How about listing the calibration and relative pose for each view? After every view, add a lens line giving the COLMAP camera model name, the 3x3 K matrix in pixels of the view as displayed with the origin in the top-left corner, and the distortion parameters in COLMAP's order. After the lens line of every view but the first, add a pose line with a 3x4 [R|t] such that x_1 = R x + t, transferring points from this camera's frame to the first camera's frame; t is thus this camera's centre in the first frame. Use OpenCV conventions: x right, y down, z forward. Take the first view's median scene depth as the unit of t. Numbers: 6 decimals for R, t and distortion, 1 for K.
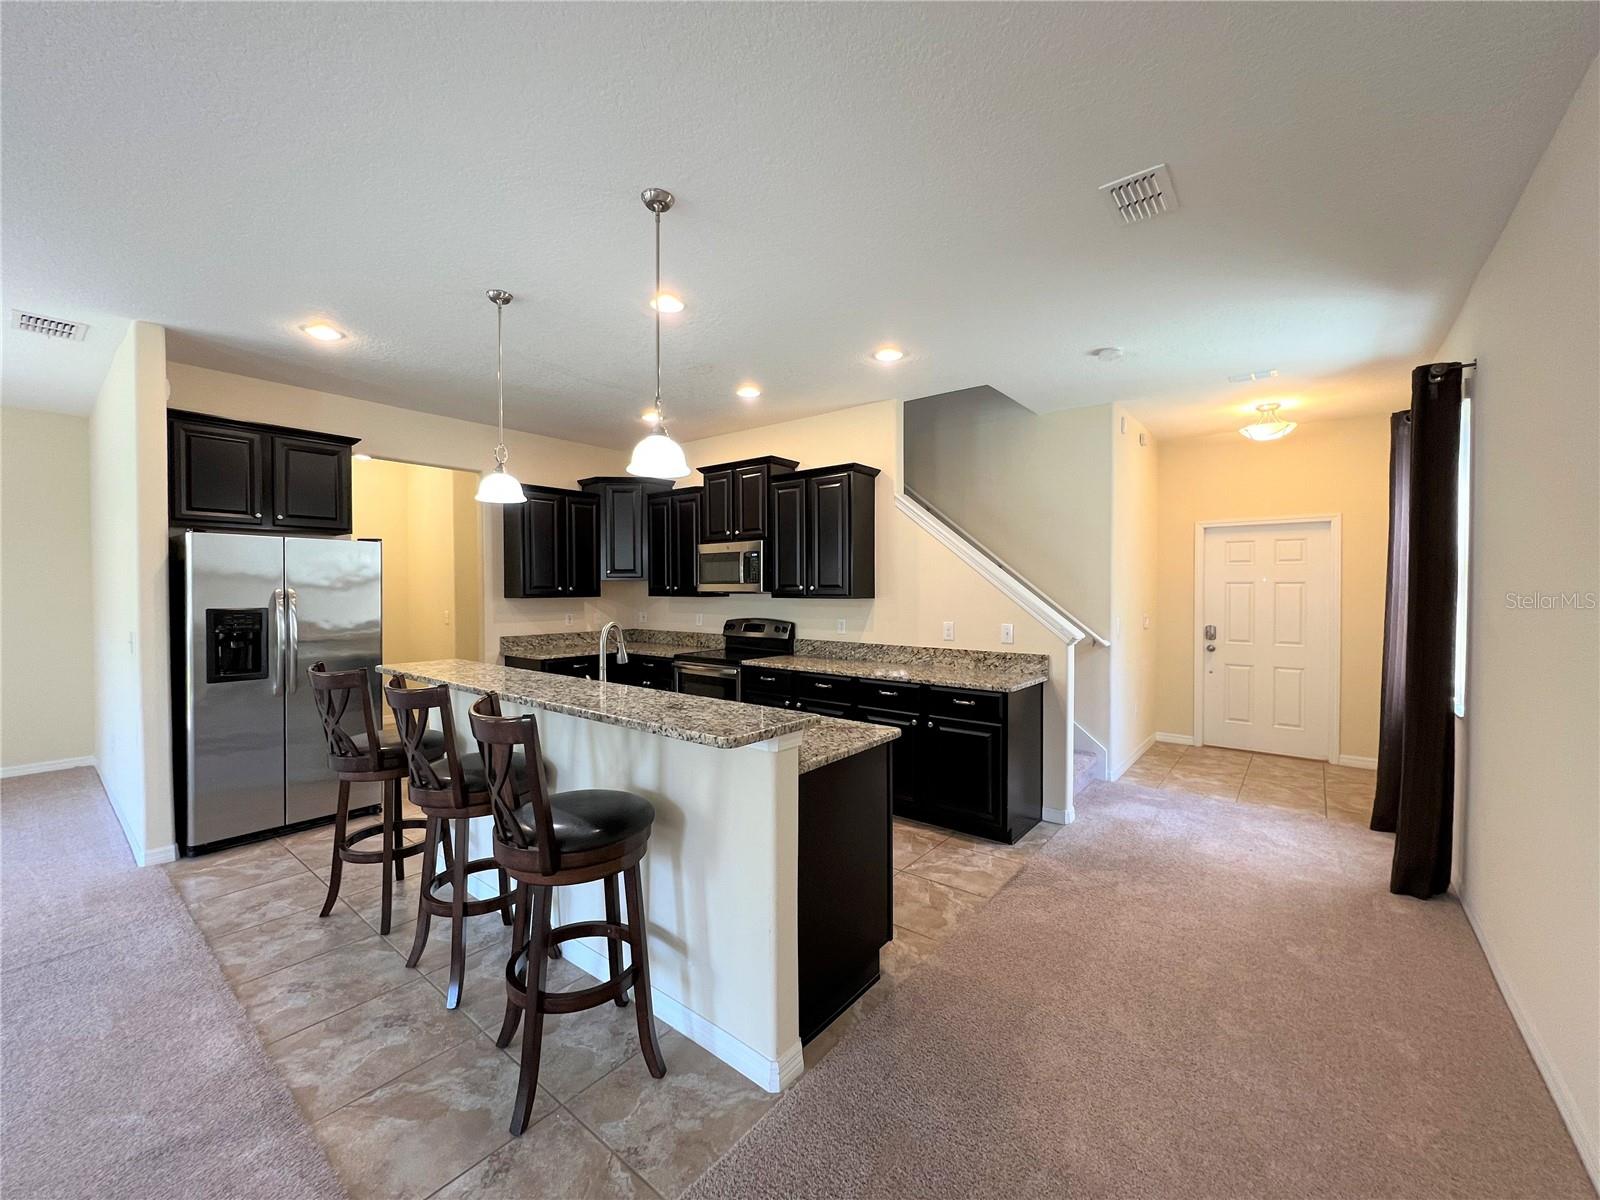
lens RADIAL K [[641.5, 0, 797.6], [0, 641.5, 597.4], [0, 0, 1]] dist [-0.000161, 0.000070]
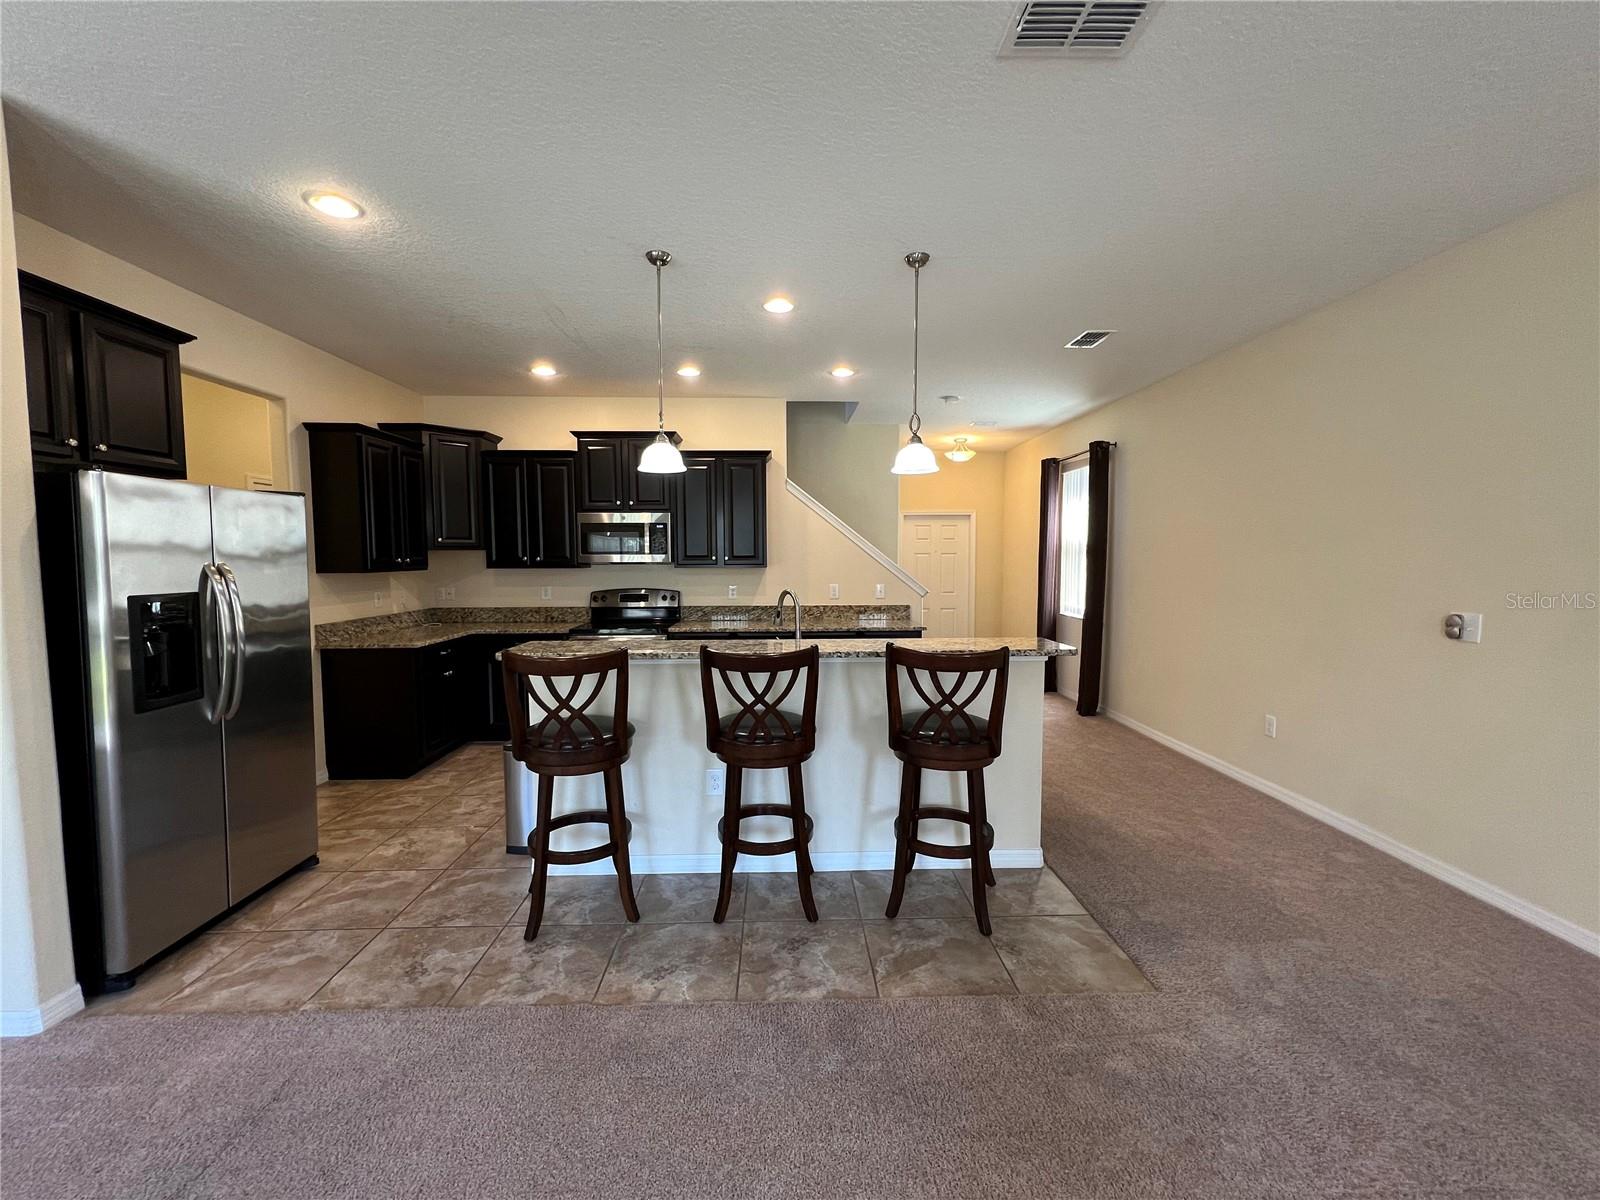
lens RADIAL K [[641.5, 0, 801.4], [0, 641.5, 592.2], [0, 0, 1]] dist [-0.000161, 0.000070]
pose [[0.756715, -0.037983, 0.652641, -0.652760], [0.012933, 0.998985, 0.043144, -0.002306], [-0.653617, -0.024208, 0.756438, 0.077236]]
